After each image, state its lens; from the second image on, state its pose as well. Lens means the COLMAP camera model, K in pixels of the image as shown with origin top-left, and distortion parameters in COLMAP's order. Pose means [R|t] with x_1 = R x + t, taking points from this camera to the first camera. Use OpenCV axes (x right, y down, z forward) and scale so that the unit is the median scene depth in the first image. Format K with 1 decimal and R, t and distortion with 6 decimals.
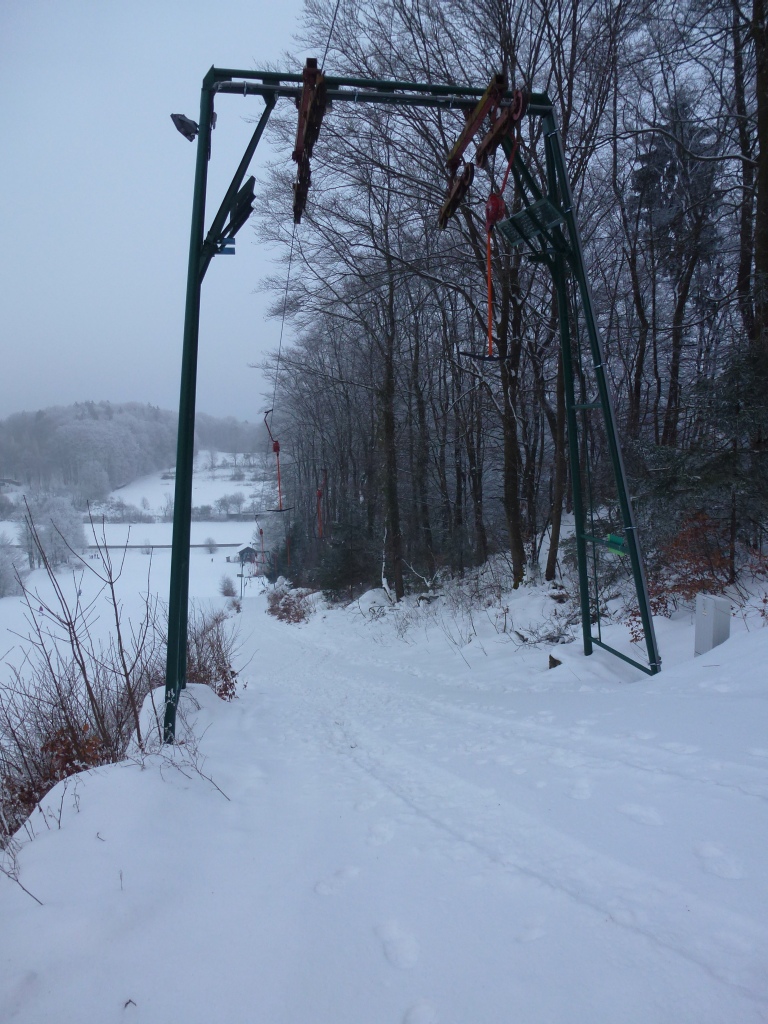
lens RADIAL K [[721.4, 0, 384.0], [0, 721.4, 512.0], [0, 0, 1]] dist [-0.036152, 0.000074]
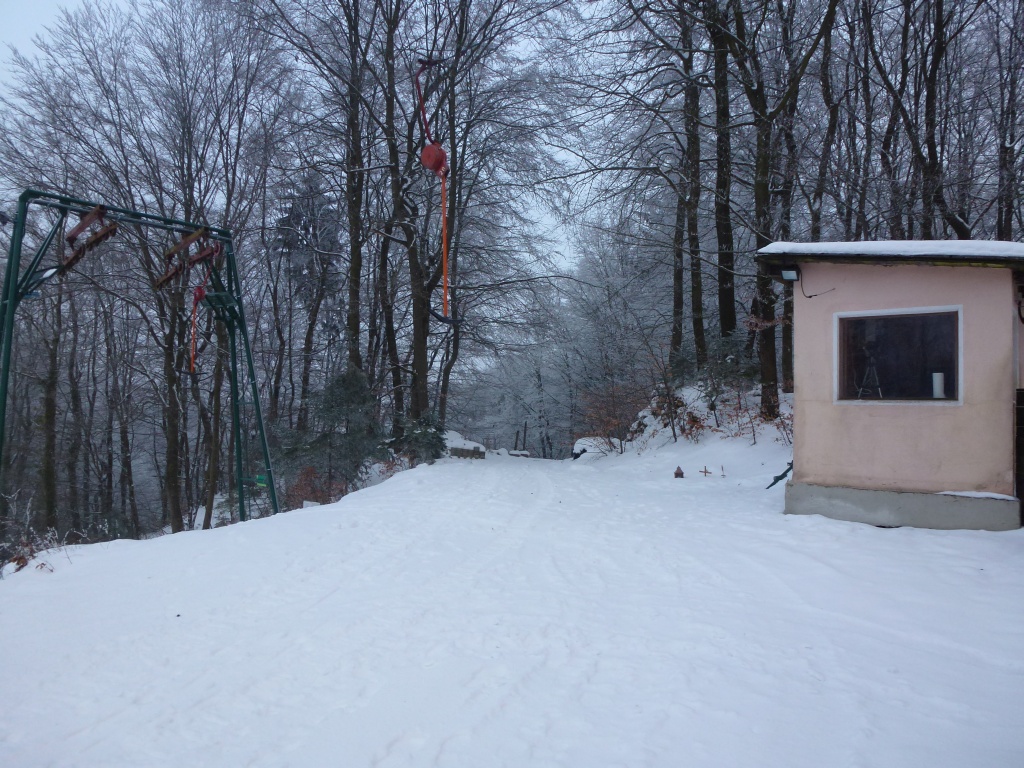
lens RADIAL K [[721.4, 0, 512.0], [0, 721.4, 384.0], [0, 0, 1]] dist [-0.036152, 0.000074]
pose [[0.794398, 0.064014, 0.604015, -0.089189], [0.042278, 0.986192, -0.160121, 0.038103], [-0.605925, 0.152737, 0.780722, -0.260871]]
